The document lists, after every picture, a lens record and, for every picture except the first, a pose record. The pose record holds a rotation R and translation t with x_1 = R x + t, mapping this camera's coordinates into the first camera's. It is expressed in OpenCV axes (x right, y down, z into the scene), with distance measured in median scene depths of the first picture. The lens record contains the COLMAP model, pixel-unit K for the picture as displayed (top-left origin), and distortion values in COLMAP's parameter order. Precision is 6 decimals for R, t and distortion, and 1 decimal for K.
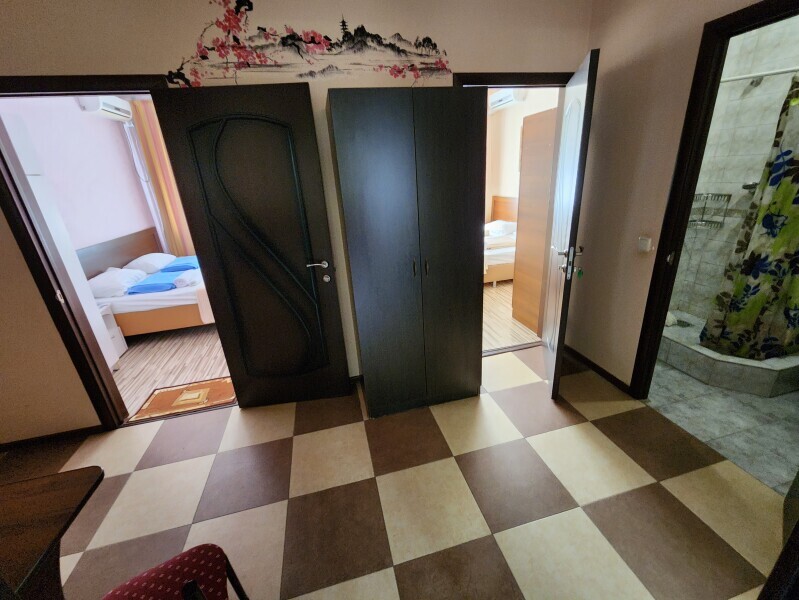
lens RADIAL K [[331.8, 0, 395.6], [0, 331.8, 298.2], [0, 0, 1]] dist [-0.002040, -0.001056]
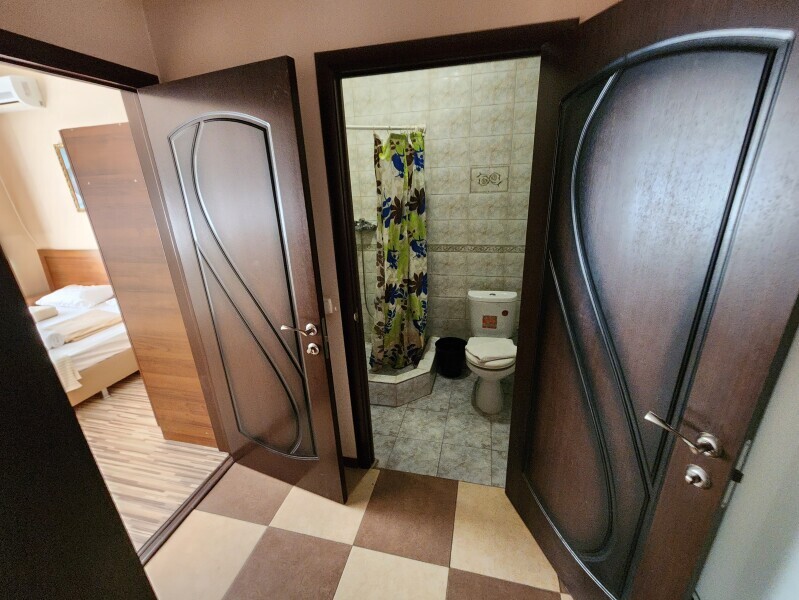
lens RADIAL K [[331.8, 0, 405.4], [0, 331.8, 292.2], [0, 0, 1]] dist [-0.002040, -0.001056]
pose [[0.455334, -0.231573, 0.859677, 0.131786], [0.319293, 0.943825, 0.085124, -0.184087], [-0.831097, 0.235729, 0.503695, 0.379989]]
